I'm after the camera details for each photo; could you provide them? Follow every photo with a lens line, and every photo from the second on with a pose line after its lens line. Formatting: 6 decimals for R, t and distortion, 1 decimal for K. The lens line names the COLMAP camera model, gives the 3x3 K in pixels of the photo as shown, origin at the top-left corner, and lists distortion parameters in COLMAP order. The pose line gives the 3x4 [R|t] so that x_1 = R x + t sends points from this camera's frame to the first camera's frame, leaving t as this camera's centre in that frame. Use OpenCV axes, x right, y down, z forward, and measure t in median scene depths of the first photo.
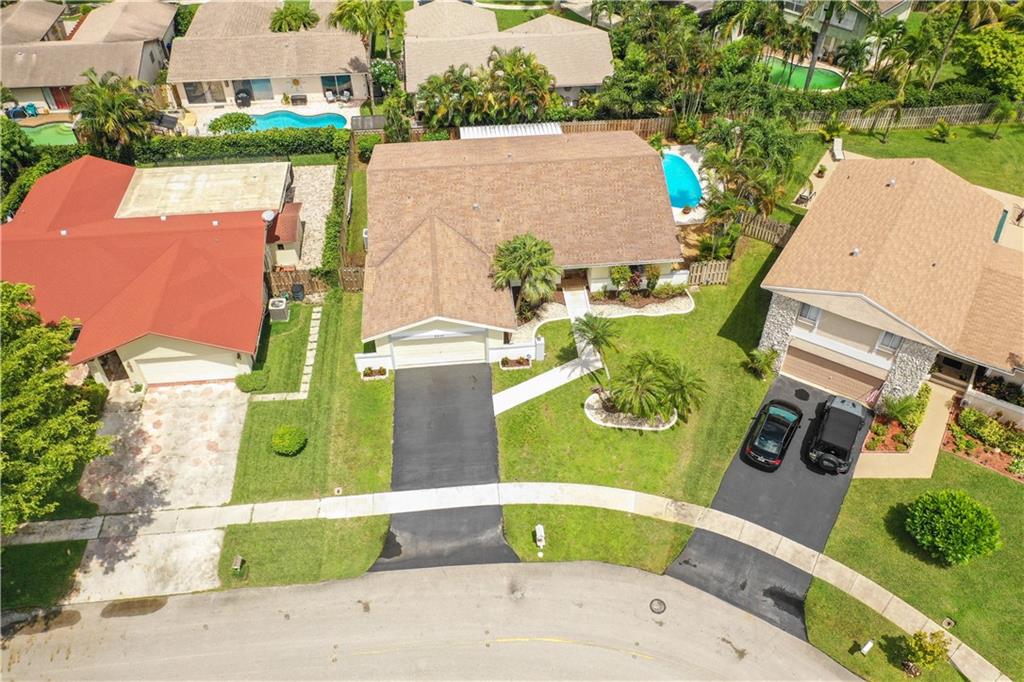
lens RADIAL K [[805.6, 0, 503.2], [0, 805.6, 334.5], [0, 0, 1]] dist [0.012080, -0.000163]
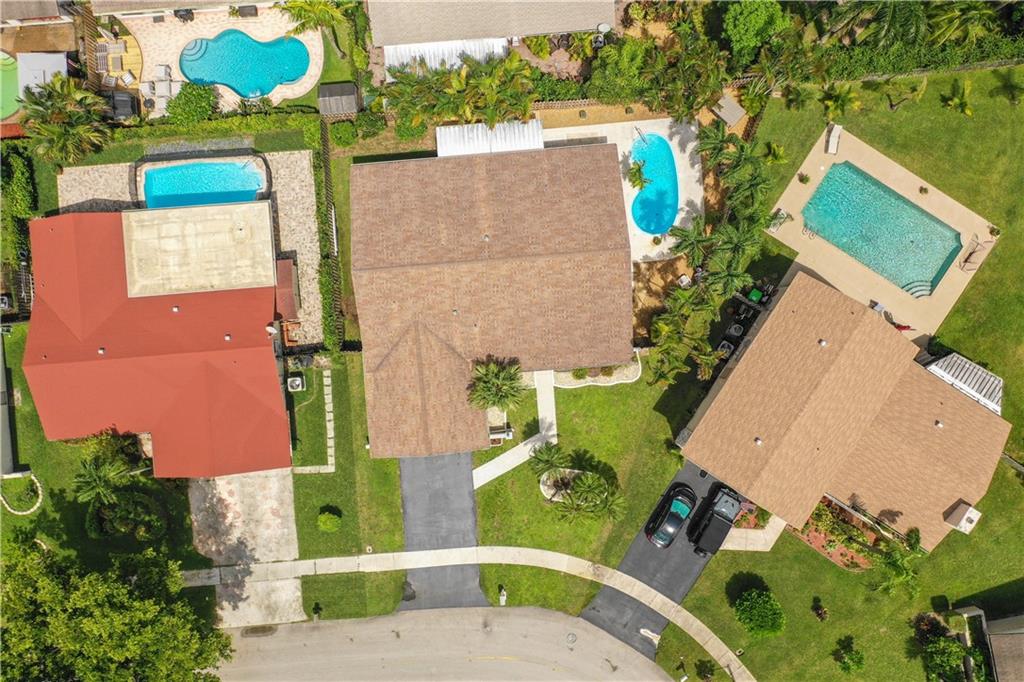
lens RADIAL K [[805.6, 0, 499.0], [0, 805.6, 324.1], [0, 0, 1]] dist [0.012080, -0.000163]
pose [[0.999944, 0.007377, -0.007636, 0.039184], [0.000406, 0.692089, 0.721812, -1.059022], [0.010610, -0.721775, 0.692047, 0.248080]]
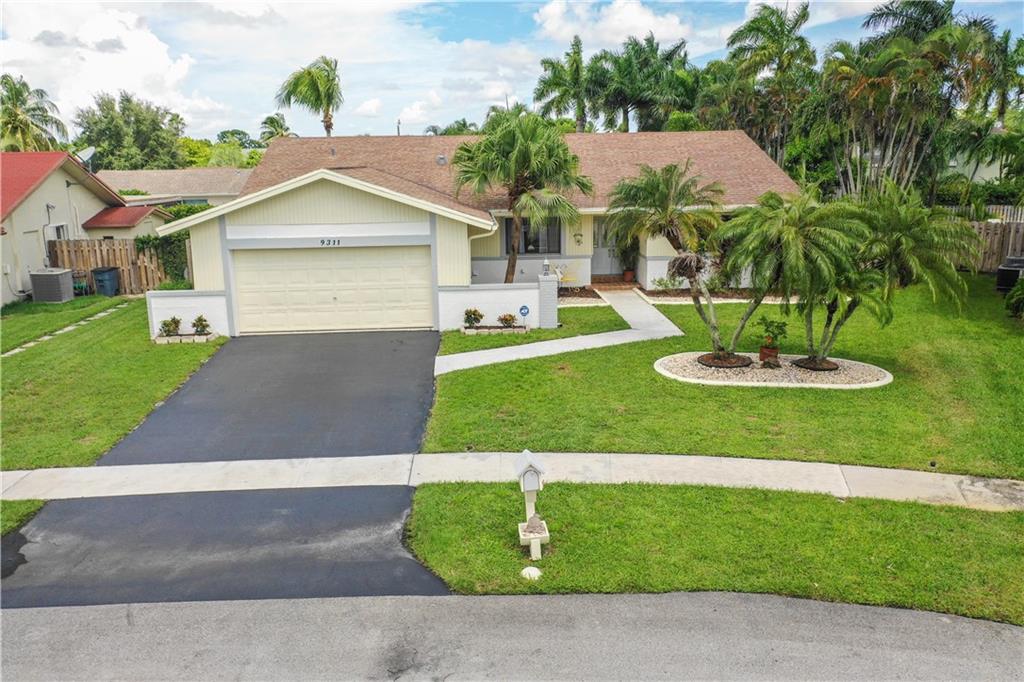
lens RADIAL K [[805.6, 0, 508.1], [0, 805.6, 341.1], [0, 0, 1]] dist [0.012080, -0.000163]
pose [[0.999347, 0.000536, -0.036124, 0.040330], [-0.018879, 0.860265, -0.509498, 0.286053], [0.030803, 0.509848, 0.859713, 0.626430]]
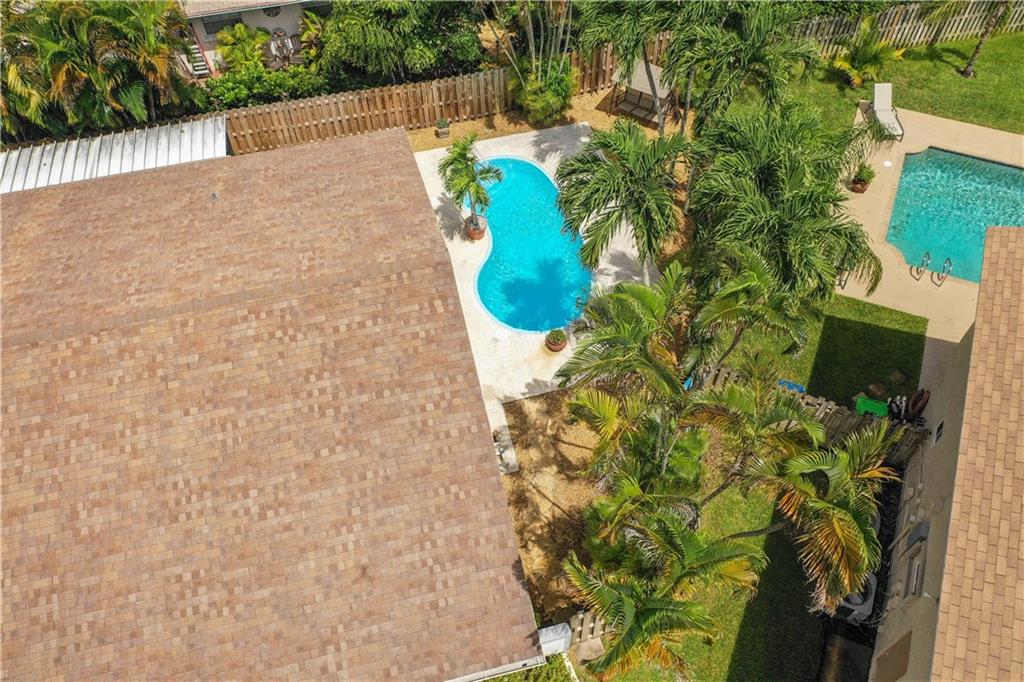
lens RADIAL K [[805.6, 0, 510.1], [0, 805.6, 342.1], [0, 0, 1]] dist [0.012080, -0.000163]
pose [[0.987761, -0.129178, 0.087410, 0.217019], [0.112202, 0.977779, 0.177083, -0.286000], [-0.108343, -0.165108, 0.980307, 0.786068]]
